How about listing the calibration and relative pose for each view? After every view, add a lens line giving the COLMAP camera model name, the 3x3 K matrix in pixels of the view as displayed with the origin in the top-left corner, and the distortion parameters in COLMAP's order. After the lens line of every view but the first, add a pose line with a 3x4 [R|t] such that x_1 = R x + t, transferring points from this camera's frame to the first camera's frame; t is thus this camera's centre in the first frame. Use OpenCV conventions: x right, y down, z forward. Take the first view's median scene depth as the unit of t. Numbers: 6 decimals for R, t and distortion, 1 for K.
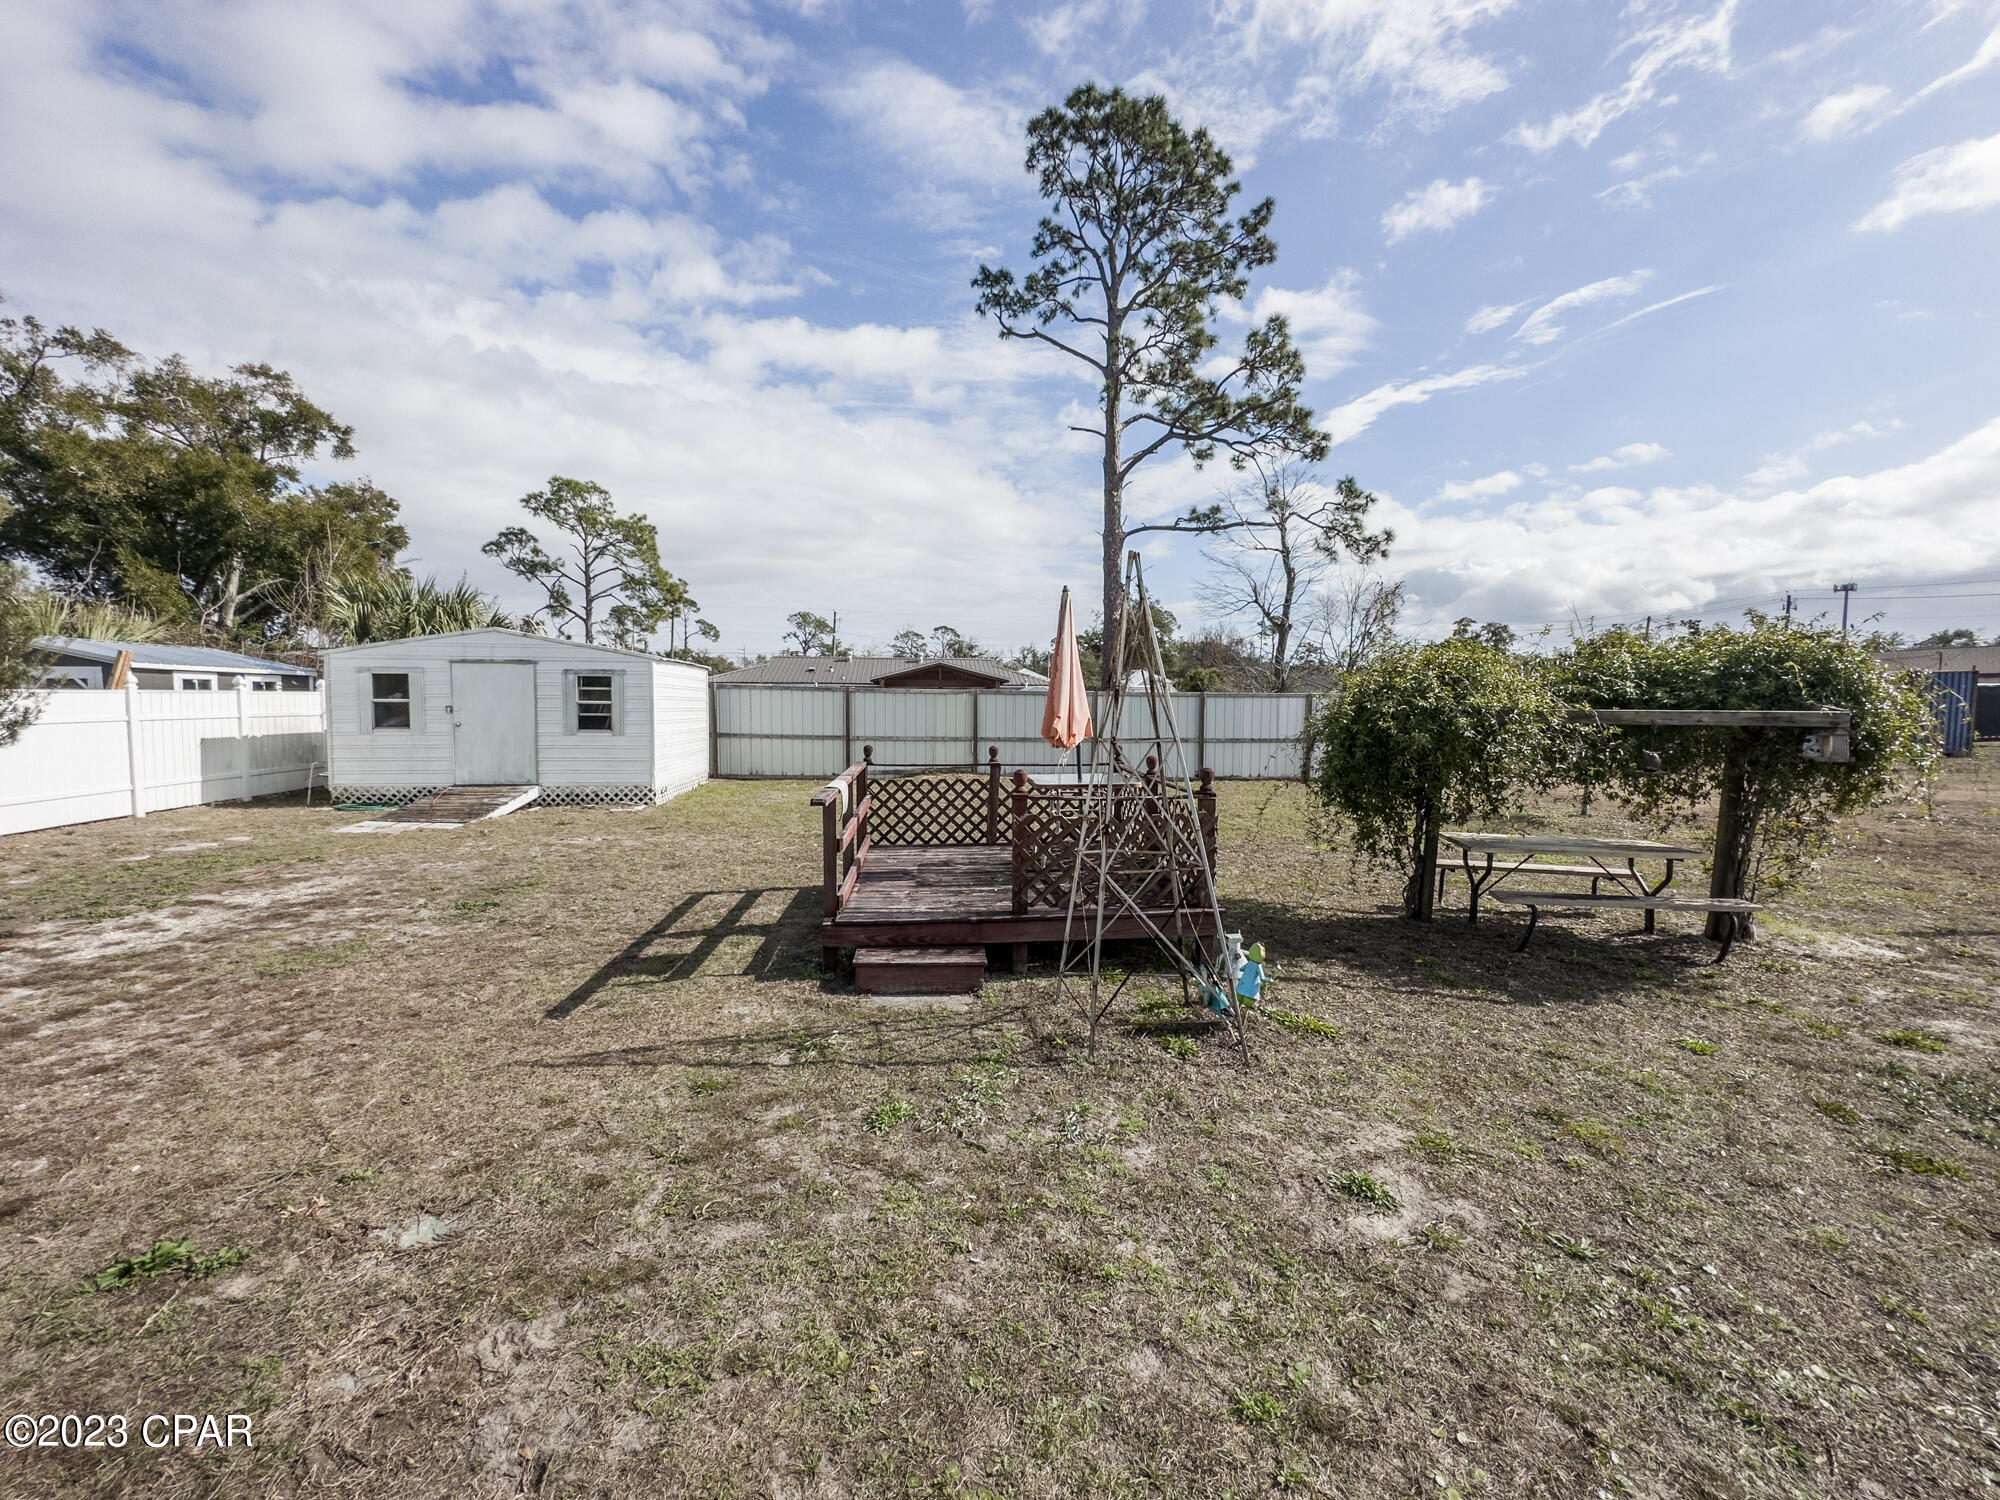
lens RADIAL K [[798.5, 0, 1002.8], [0, 798.5, 752.8], [0, 0, 1]] dist [-0.000064, -0.000397]
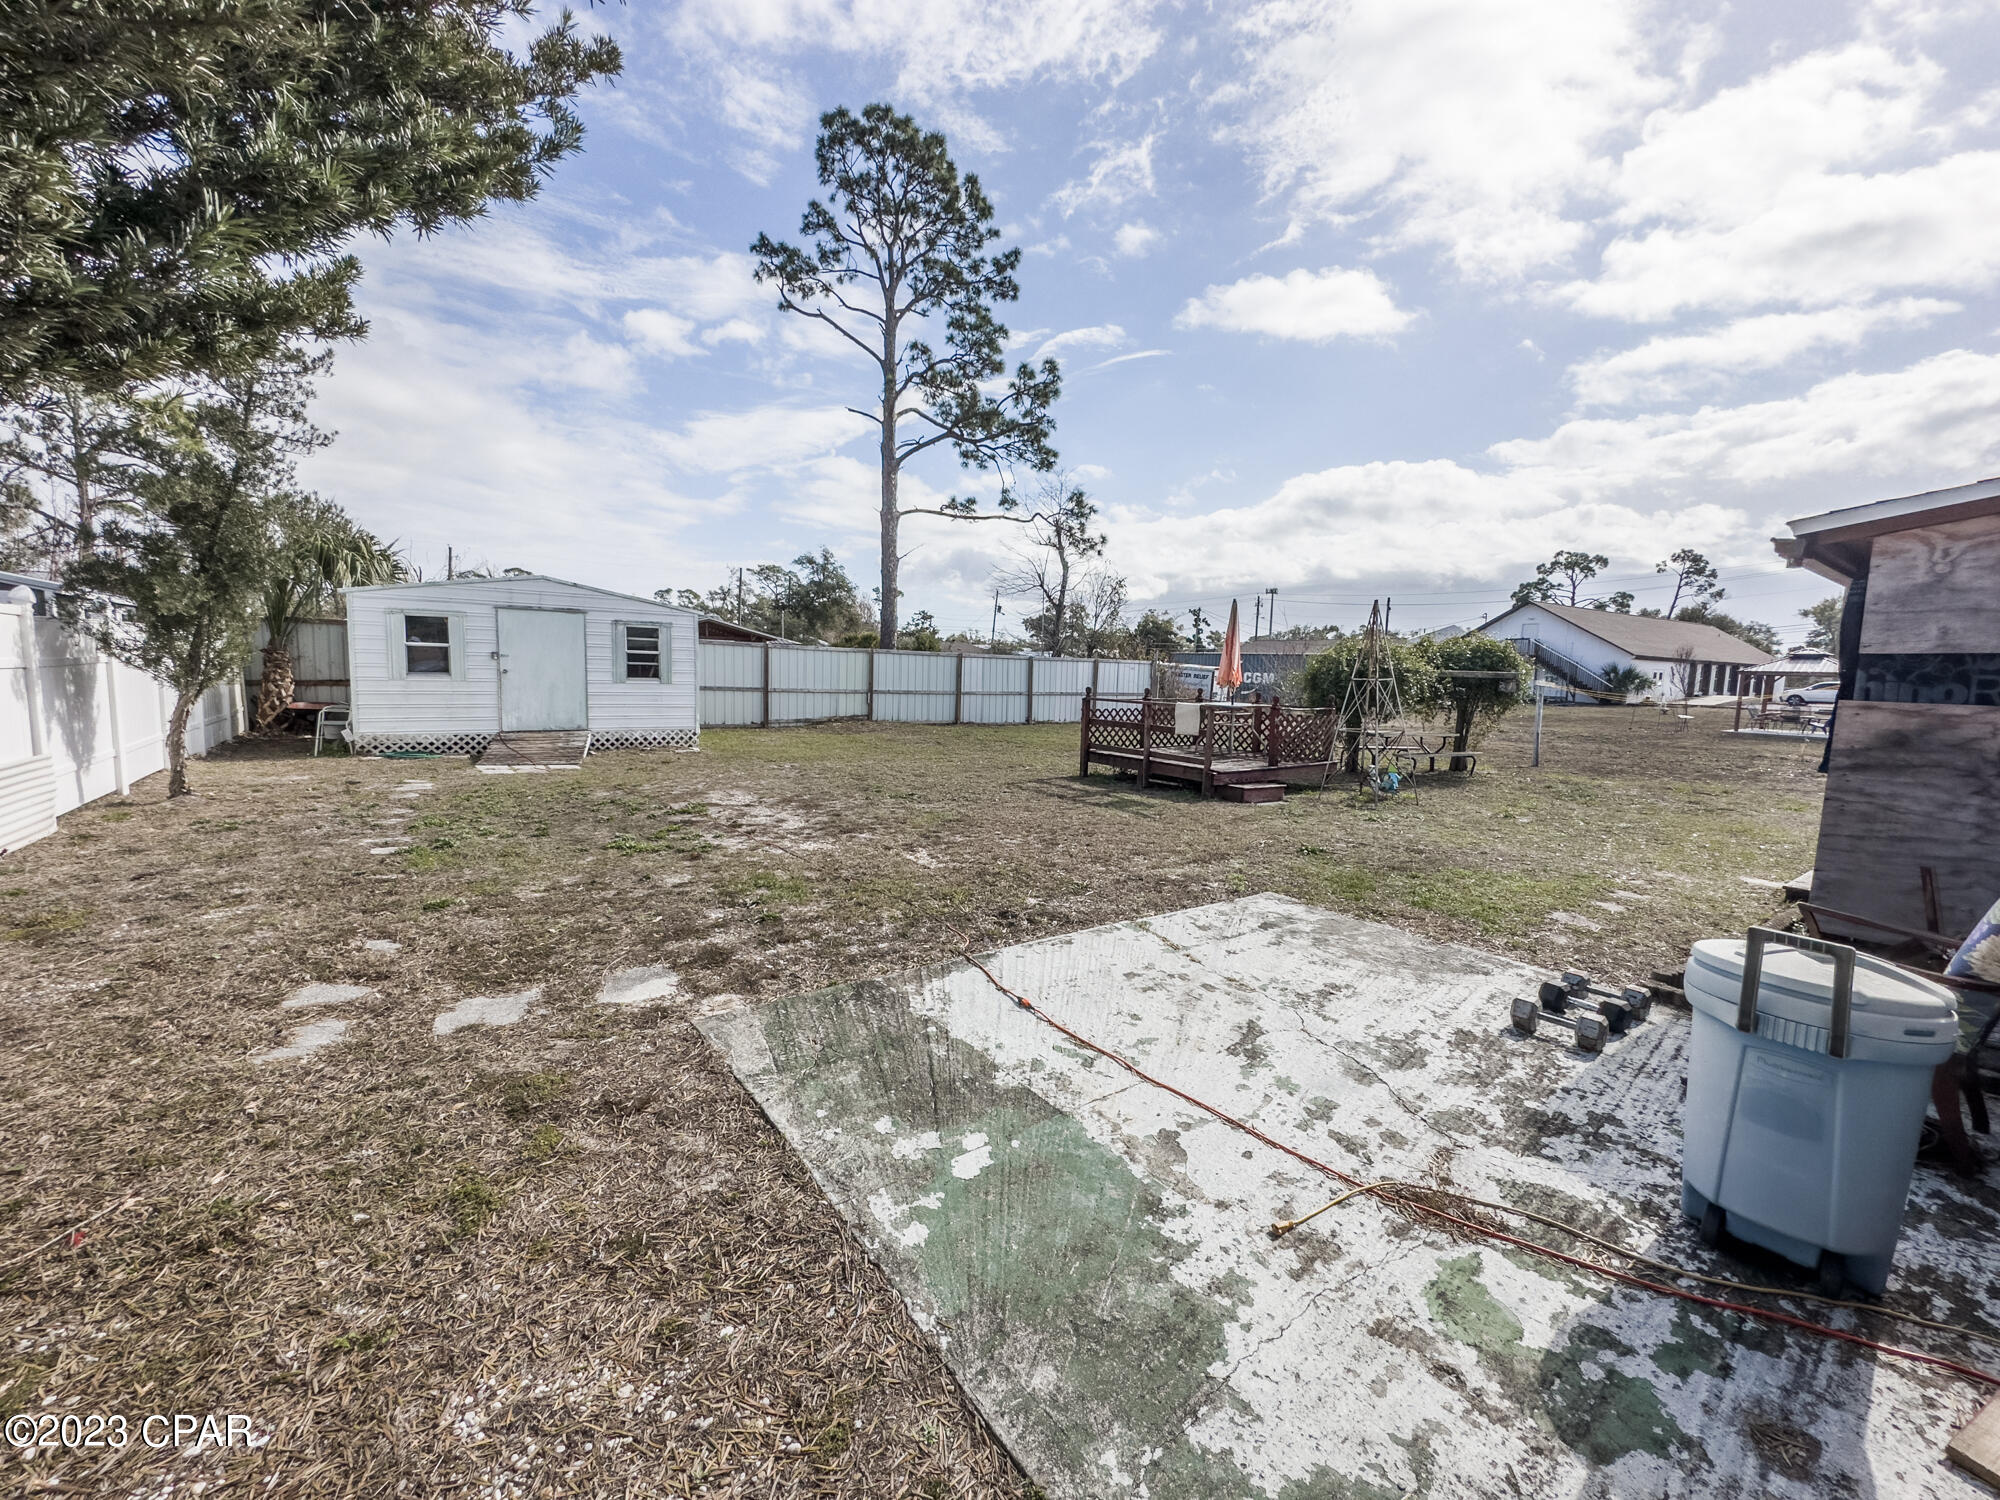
lens RADIAL K [[798.5, 0, 999.7], [0, 798.5, 752.7], [0, 0, 1]] dist [-0.000064, -0.000397]
pose [[0.879313, -0.031755, 0.475184, -0.278210], [0.009222, 0.998723, 0.049676, 0.010330], [-0.476154, -0.039298, 0.878483, -0.079463]]
